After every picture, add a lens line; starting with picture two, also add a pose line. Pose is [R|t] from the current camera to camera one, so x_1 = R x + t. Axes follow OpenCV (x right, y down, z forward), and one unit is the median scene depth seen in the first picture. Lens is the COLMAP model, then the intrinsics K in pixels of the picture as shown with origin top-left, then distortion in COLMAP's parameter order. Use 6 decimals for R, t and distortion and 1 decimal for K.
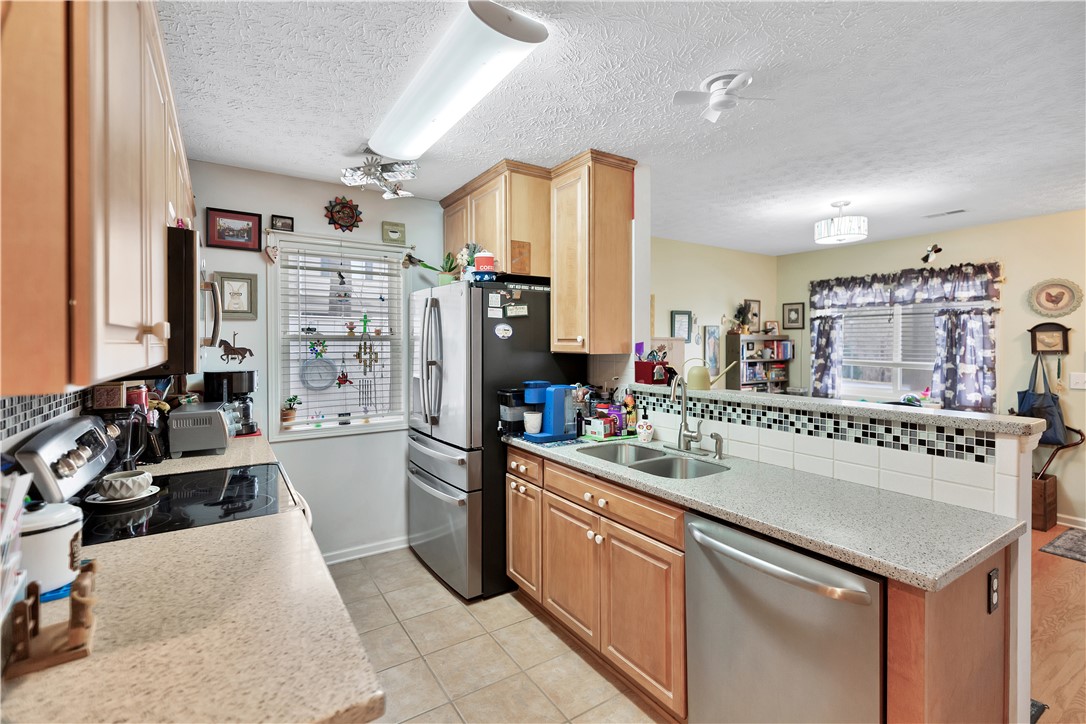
lens RADIAL K [[493.2, 0, 540.0], [0, 493.2, 348.5], [0, 0, 1]] dist [0.004840, -0.000064]
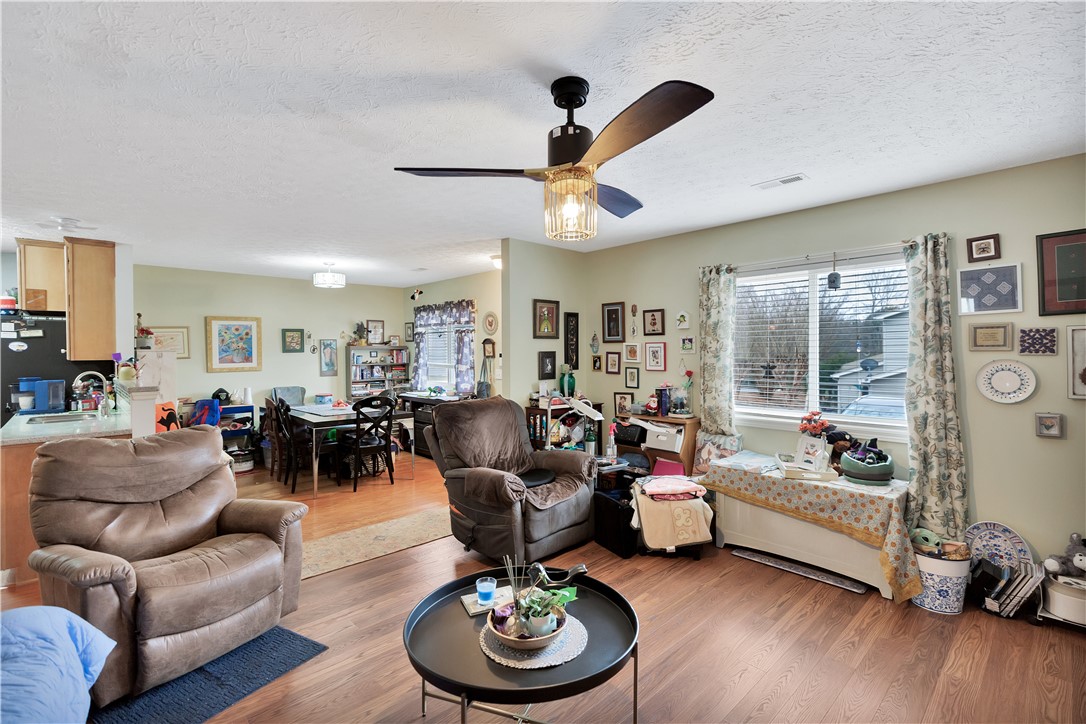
lens RADIAL K [[496.7, 0, 547.8], [0, 496.7, 353.9], [0, 0, 1]] dist [0.007379, 0.000341]
pose [[0.983050, -0.007297, 0.183194, 1.295576], [0.008234, 0.999957, -0.004357, 0.009714], [-0.183154, 0.005791, 0.983067, -0.883805]]
